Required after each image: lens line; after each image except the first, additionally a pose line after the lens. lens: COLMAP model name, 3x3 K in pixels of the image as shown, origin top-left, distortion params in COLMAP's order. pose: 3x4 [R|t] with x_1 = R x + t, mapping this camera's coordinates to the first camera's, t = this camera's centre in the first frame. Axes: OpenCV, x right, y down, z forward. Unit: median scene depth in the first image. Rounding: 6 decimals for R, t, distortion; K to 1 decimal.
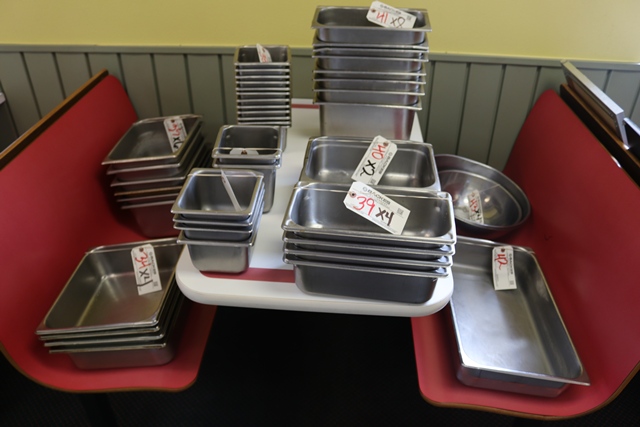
lens RADIAL K [[531.6, 0, 320.0], [0, 531.6, 213.5], [0, 0, 1]] dist [-0.012095, 0.009495]
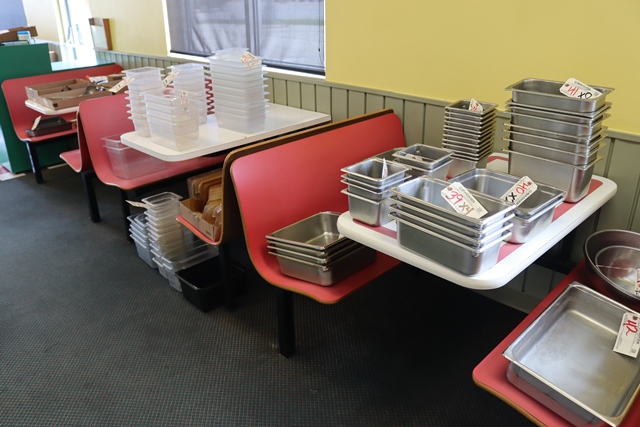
lens RADIAL K [[531.6, 0, 320.0], [0, 531.6, 213.5], [0, 0, 1]] dist [-0.012095, 0.009495]
pose [[0.773925, 0.263551, -0.575831, 0.453080], [-0.348982, 0.936253, -0.040526, 0.148175], [0.528442, 0.232319, 0.816564, -0.239085]]
